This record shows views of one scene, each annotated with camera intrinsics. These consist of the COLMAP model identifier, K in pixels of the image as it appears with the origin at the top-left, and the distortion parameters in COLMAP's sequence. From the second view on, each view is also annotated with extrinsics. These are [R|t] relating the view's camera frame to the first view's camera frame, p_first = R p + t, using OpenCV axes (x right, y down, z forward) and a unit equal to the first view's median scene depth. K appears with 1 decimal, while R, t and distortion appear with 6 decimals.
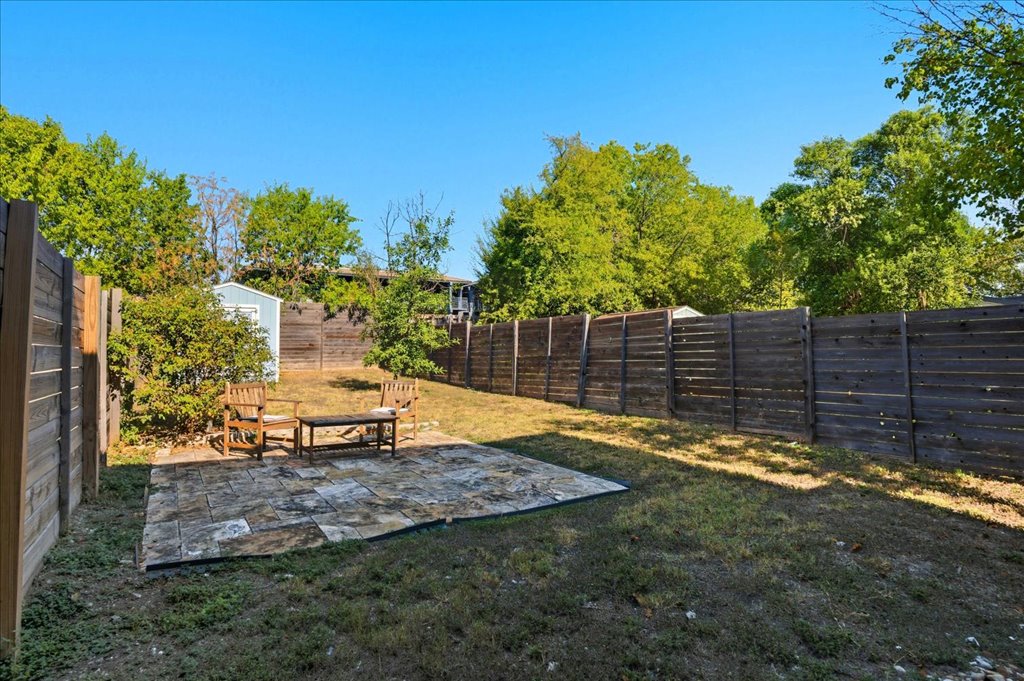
lens RADIAL K [[492.4, 0, 516.3], [0, 492.4, 345.5], [0, 0, 1]] dist [-0.070081, 0.026104]
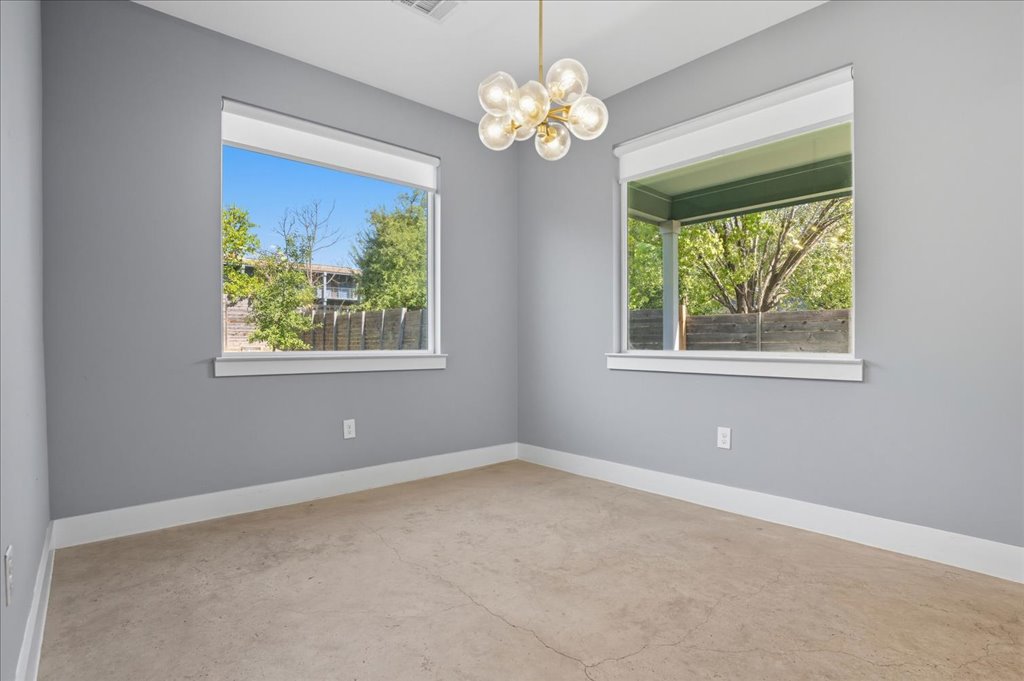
lens RADIAL K [[503.7, 0, 511.7], [0, 503.7, 358.0], [0, 0, 1]] dist [-0.000930, -0.000113]
pose [[0.996923, 0.012404, 0.077403, 0.259781], [-0.015572, 0.999060, 0.040463, 0.013871], [-0.076828, -0.041544, 0.996178, -0.379356]]
